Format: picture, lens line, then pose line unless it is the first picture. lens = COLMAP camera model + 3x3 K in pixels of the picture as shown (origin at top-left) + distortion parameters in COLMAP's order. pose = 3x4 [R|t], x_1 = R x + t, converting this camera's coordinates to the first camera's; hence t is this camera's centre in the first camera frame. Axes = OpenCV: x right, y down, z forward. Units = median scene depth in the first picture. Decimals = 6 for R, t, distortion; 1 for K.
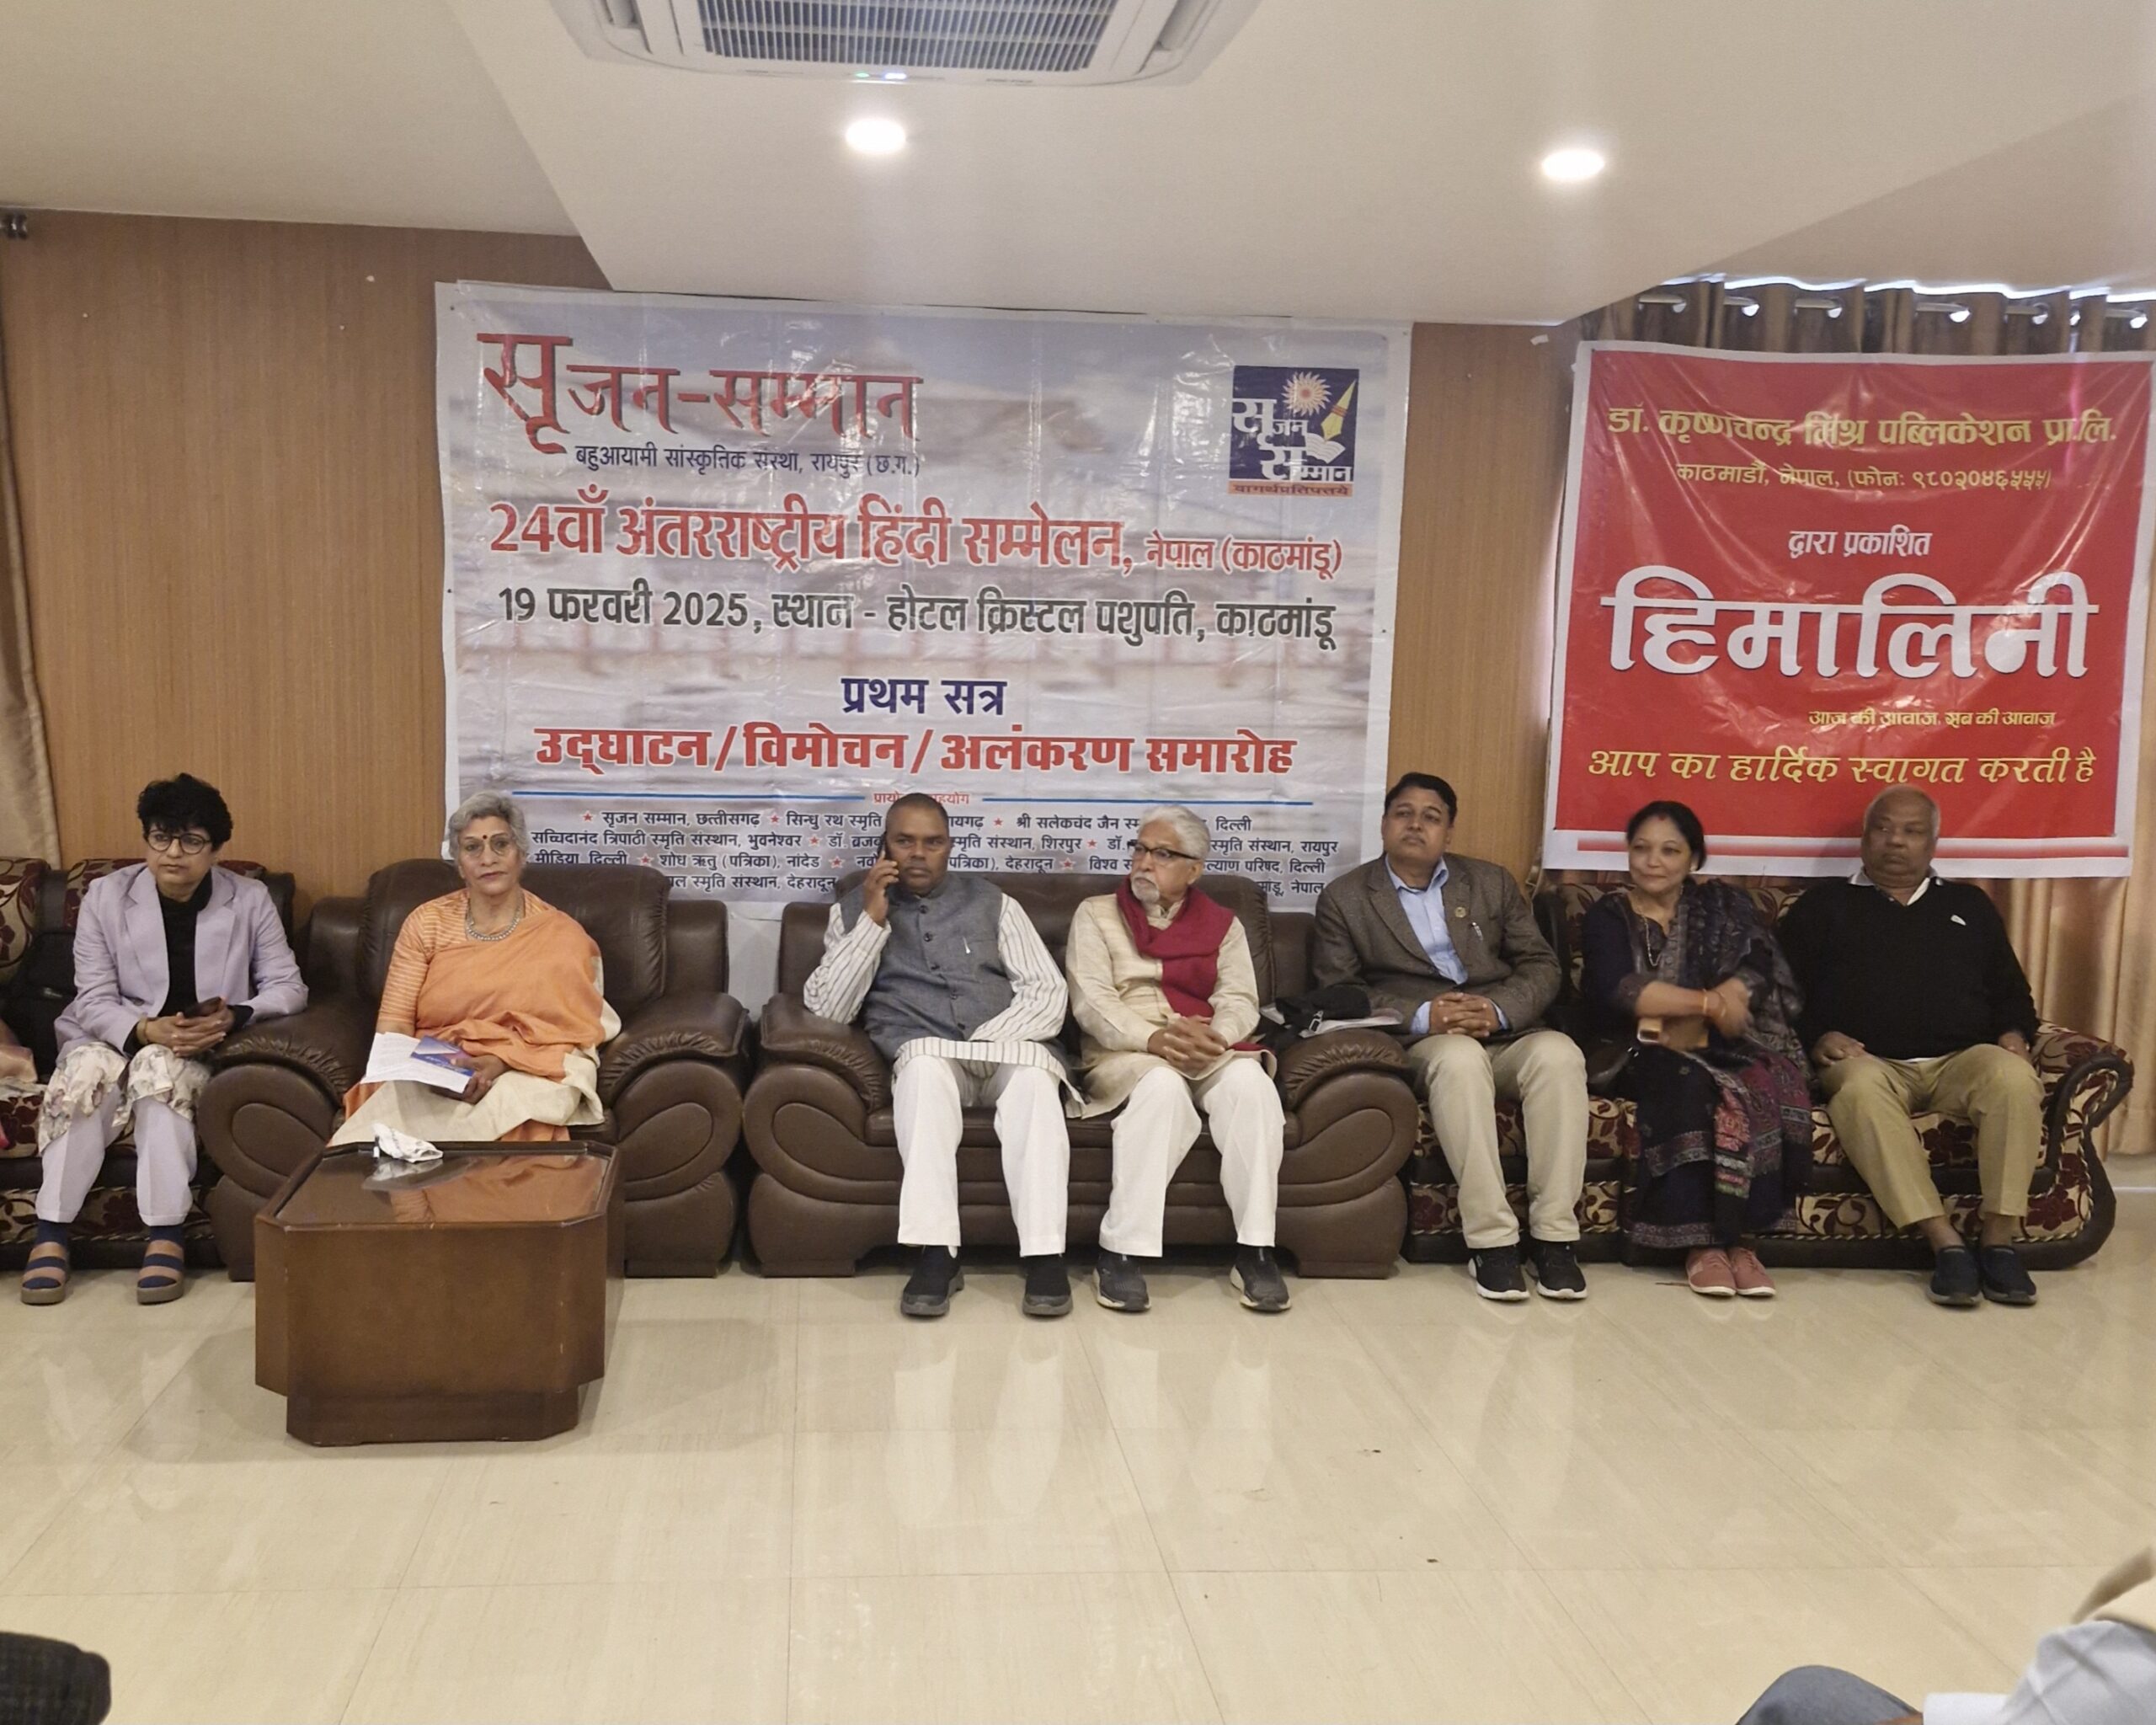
lens RADIAL K [[2098.5, 0, 989.2], [0, 2098.5, 911.9], [0, 0, 1]] dist [0.091707, 0.000000]
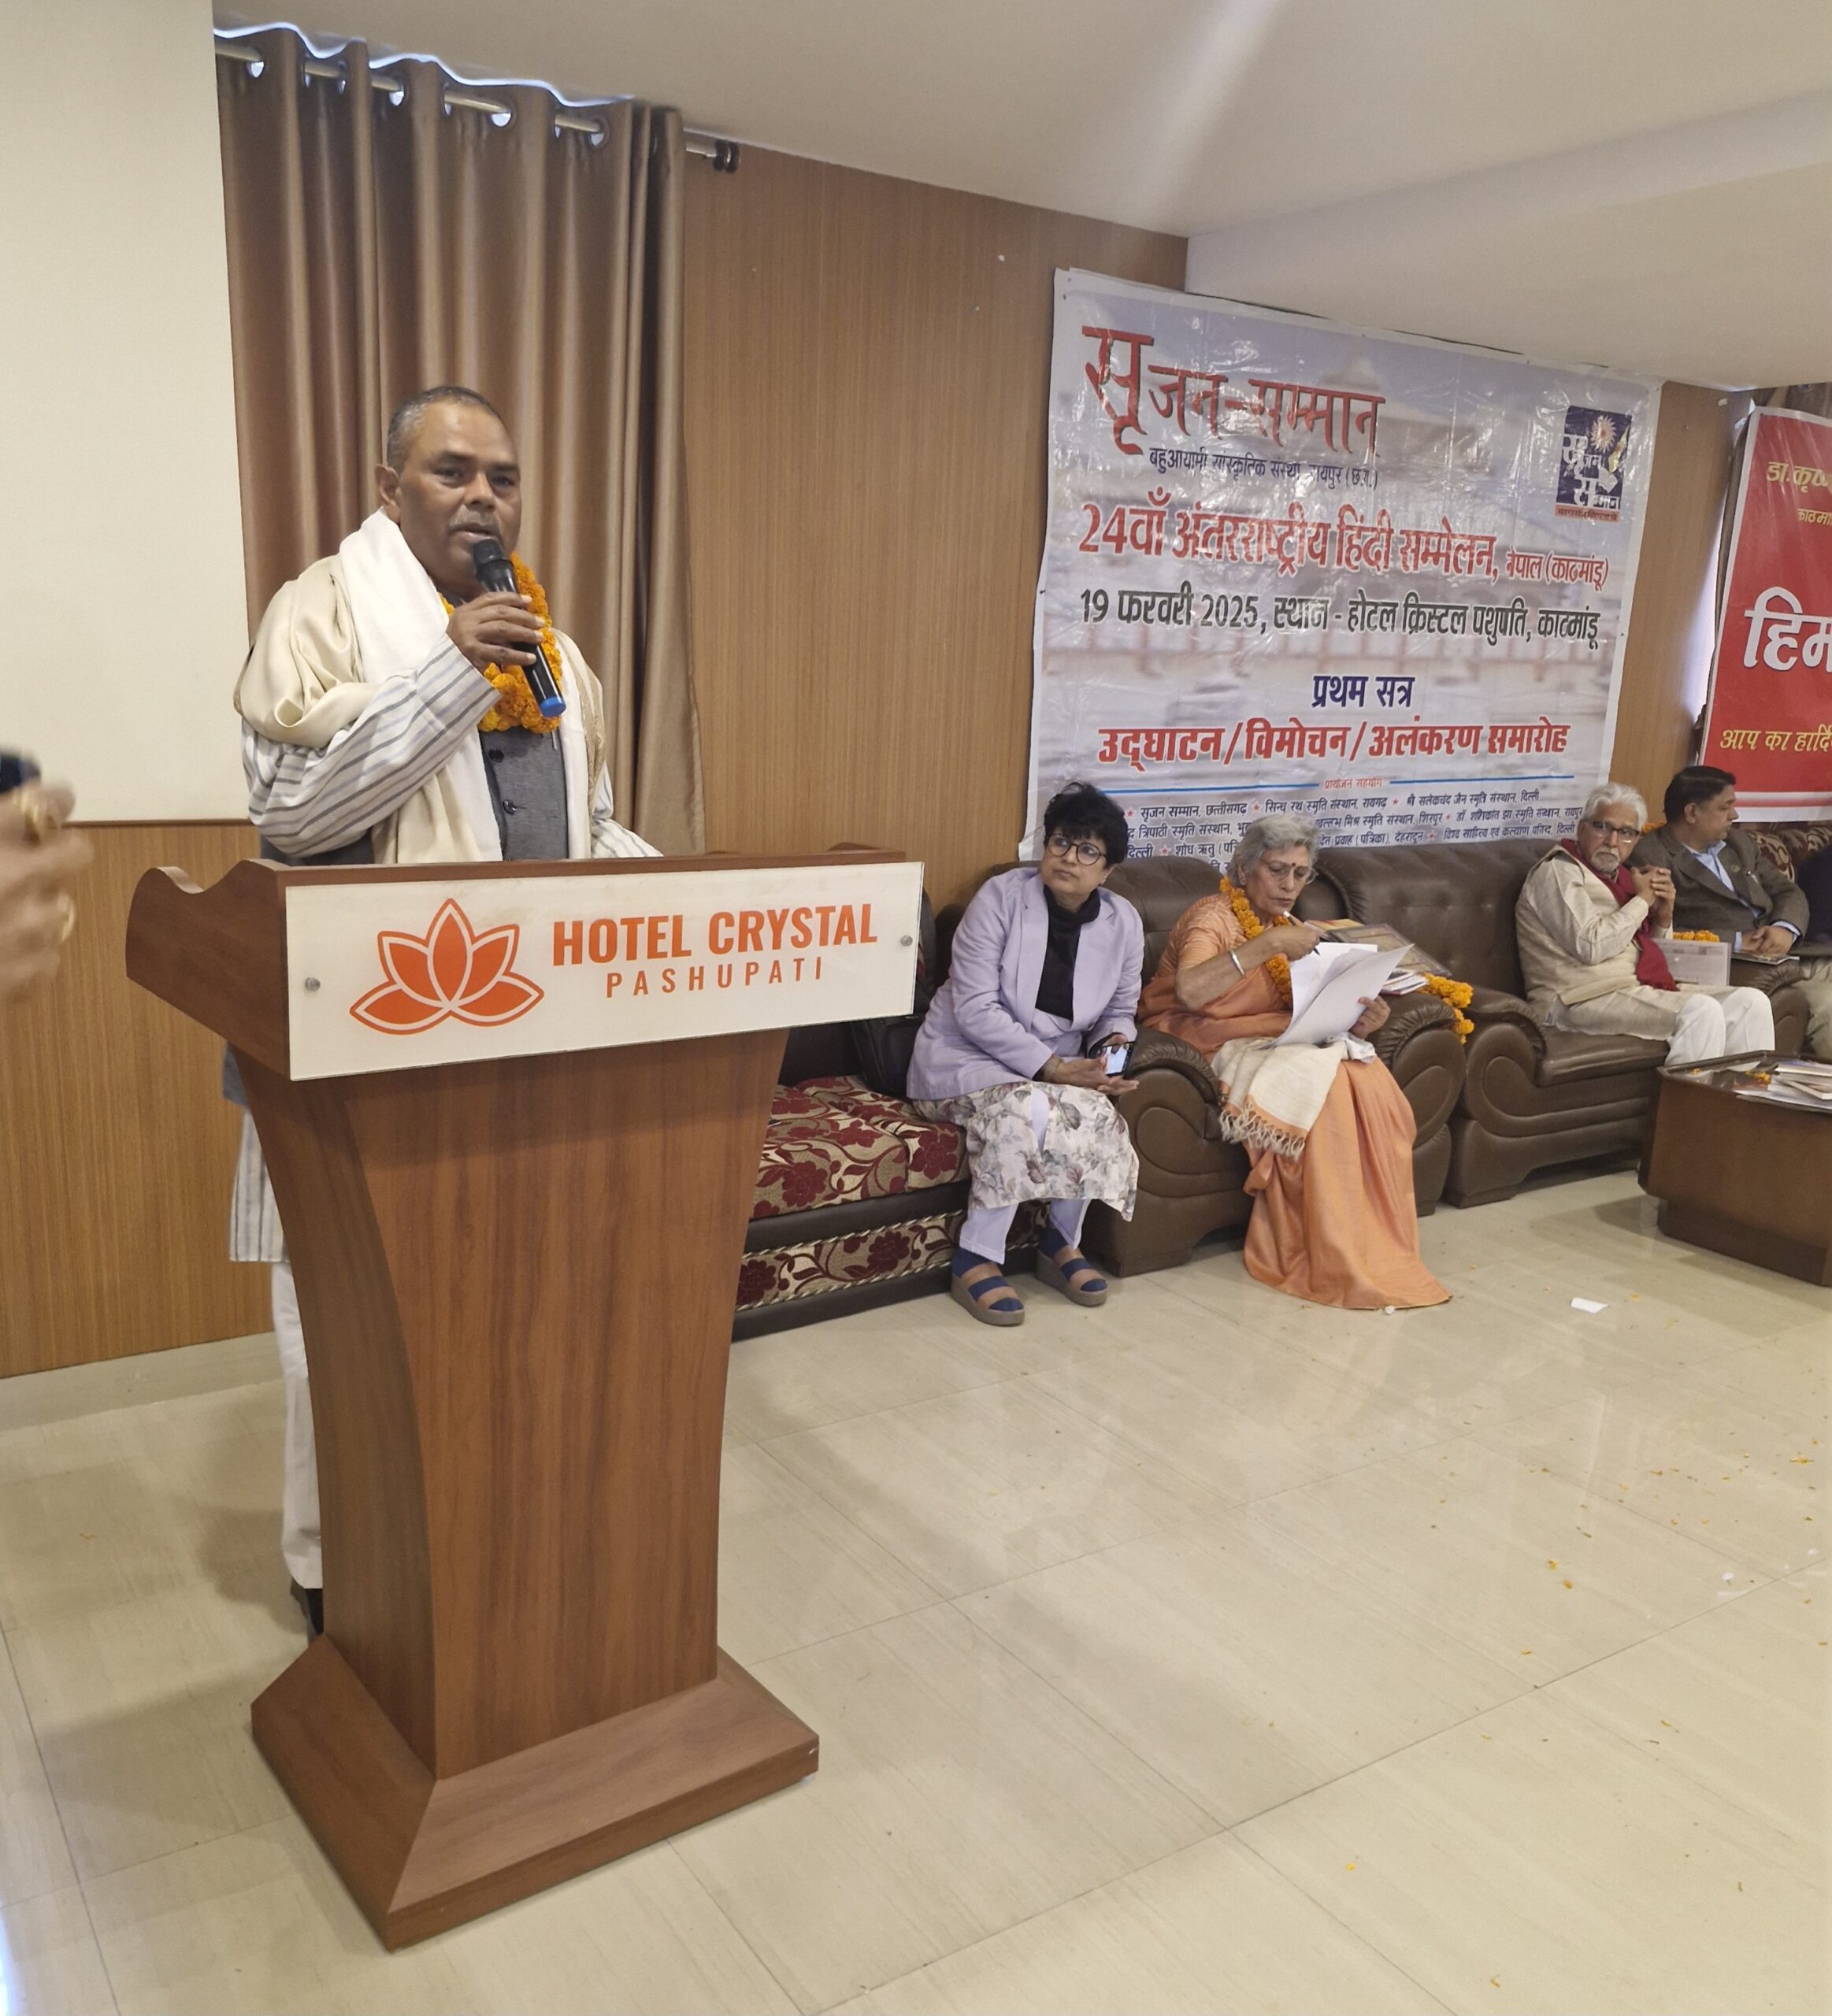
lens RADIAL K [[1709.0, 0, 884.2], [0, 1709.0, 1046.7], [0, 0, 1]] dist [0.116769, -0.167685]
pose [[0.886313, -0.097664, 0.452671, -0.699086], [0.044691, 0.990985, 0.126302, -0.042482], [-0.460925, -0.091713, 0.882687, 0.281537]]
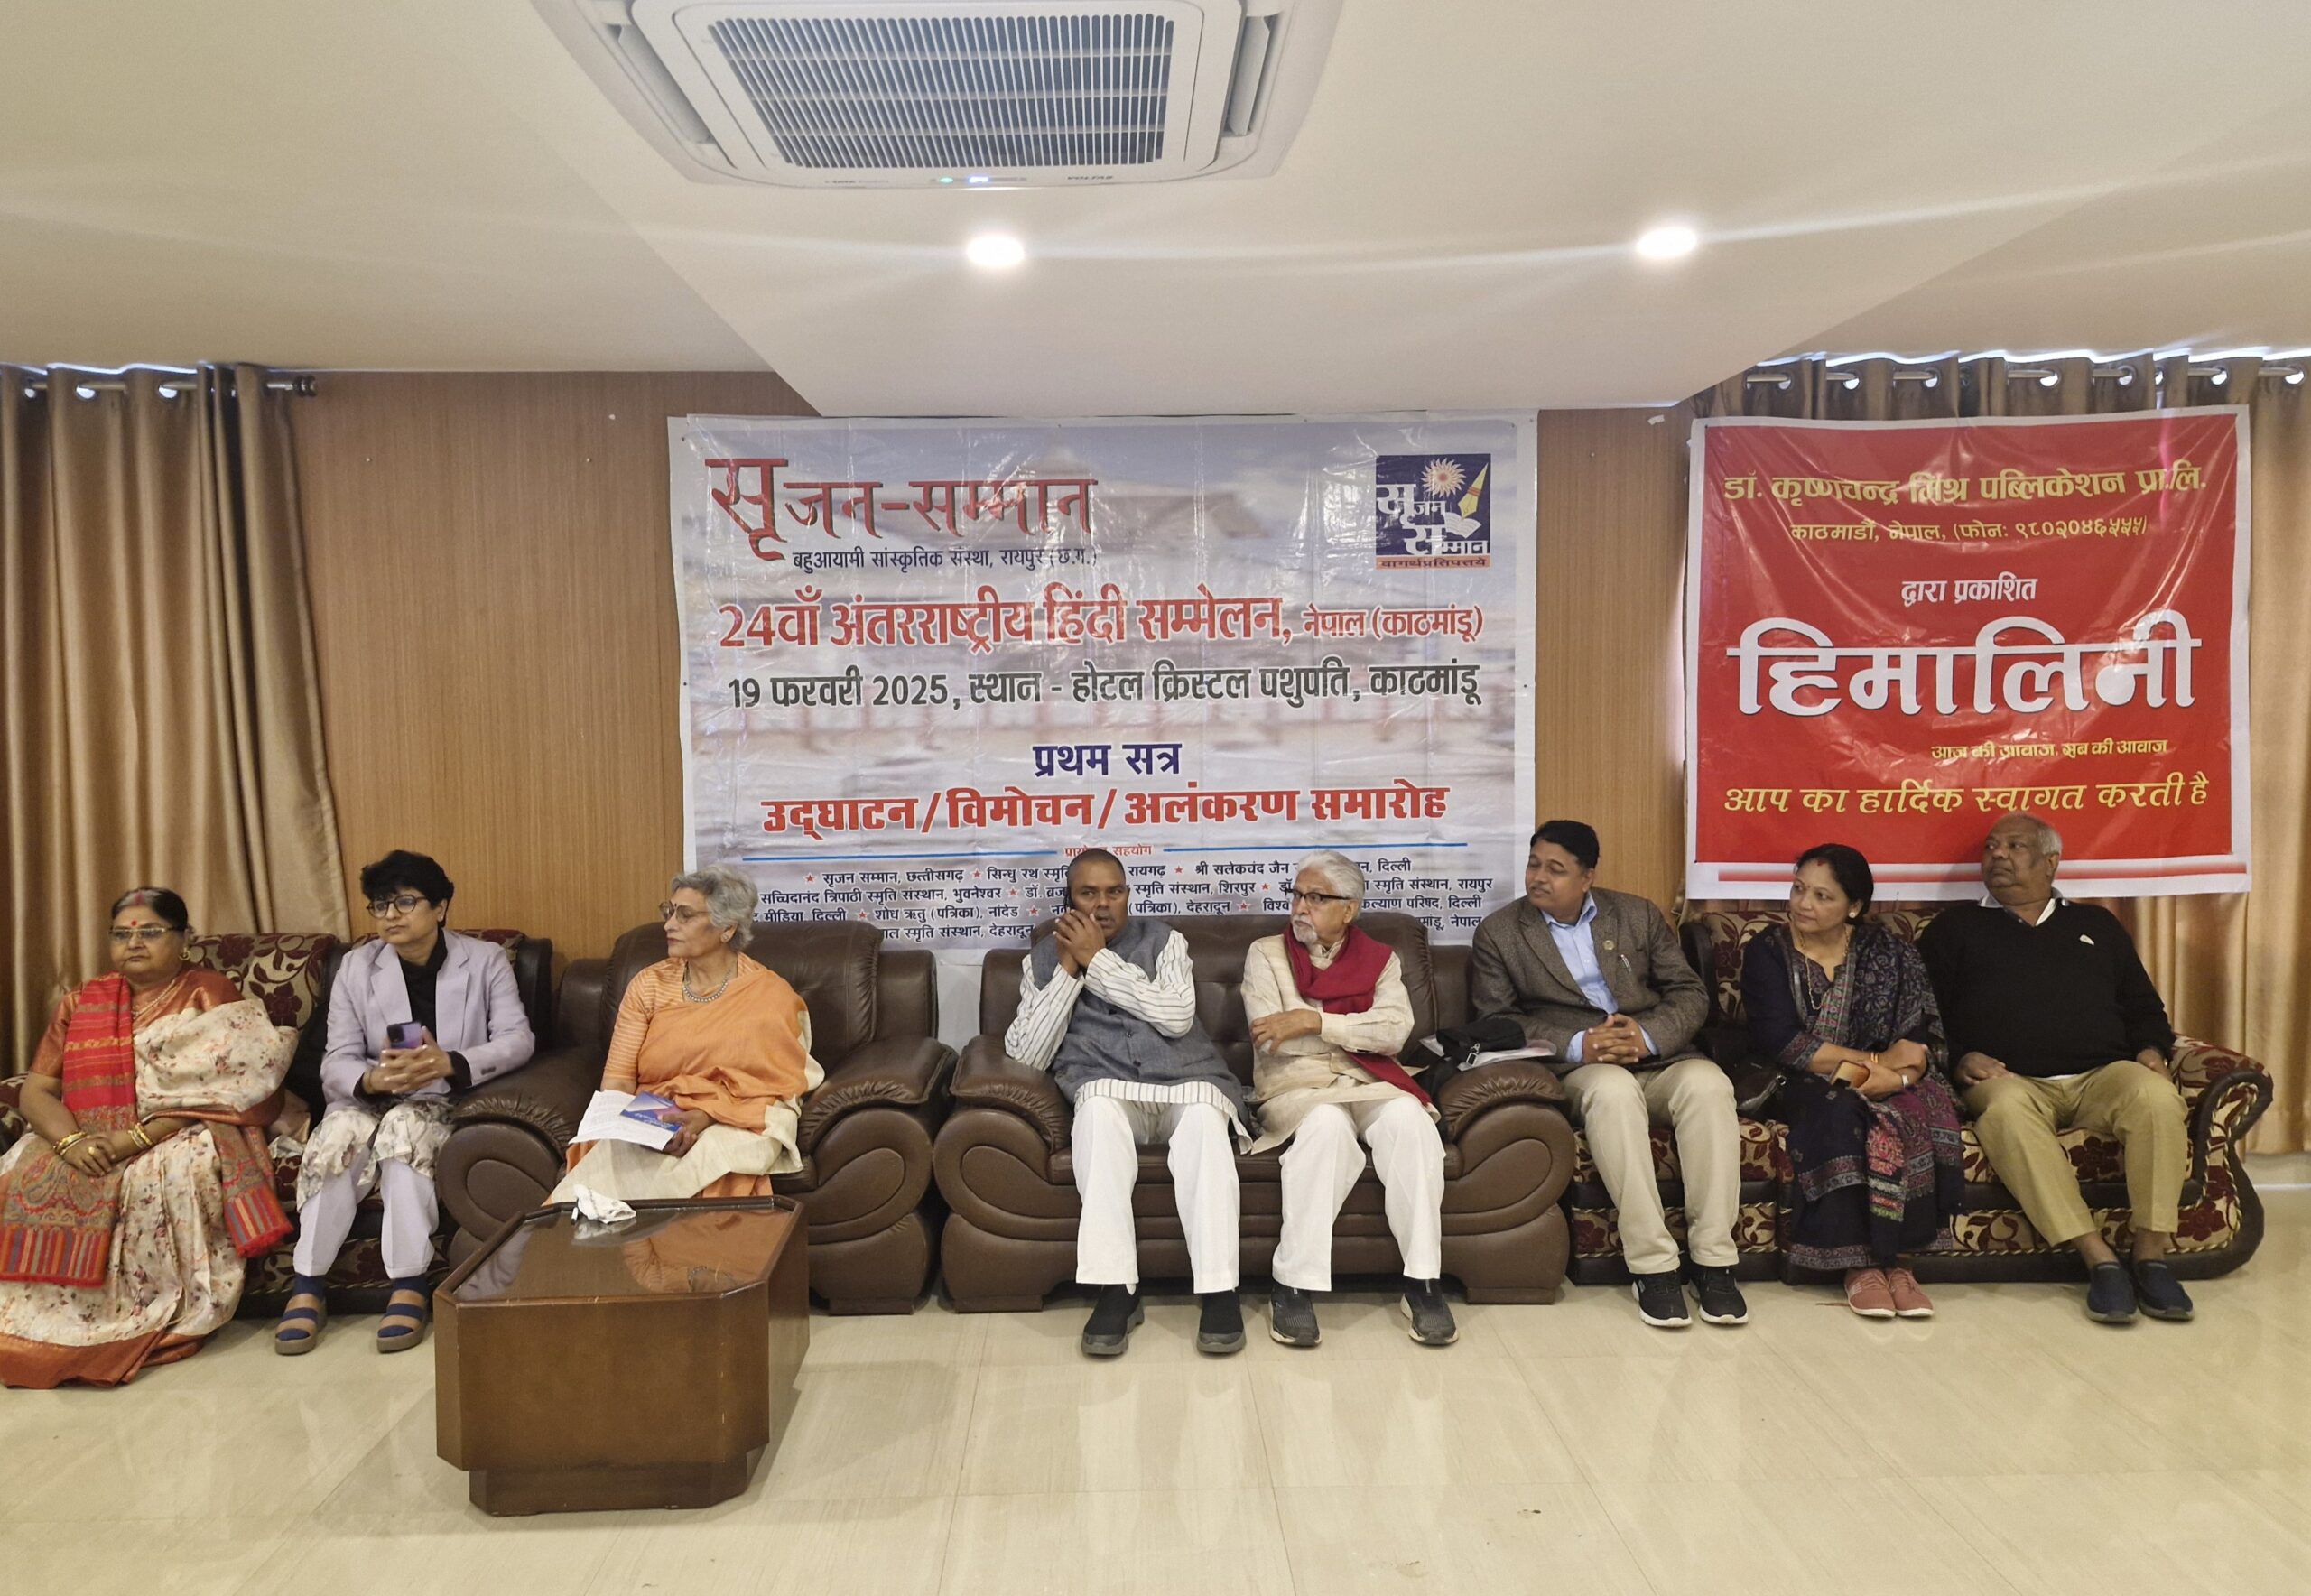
lens RADIAL K [[1670.5, 0, 1129.6], [0, 1670.5, 798.5], [0, 0, 1]] dist [0.100000, -0.088476]
pose [[0.997006, -0.033228, -0.069814, 0.041819], [0.028578, 0.997372, -0.066579, -0.022980], [0.071843, 0.064384, 0.995336, 0.121204]]
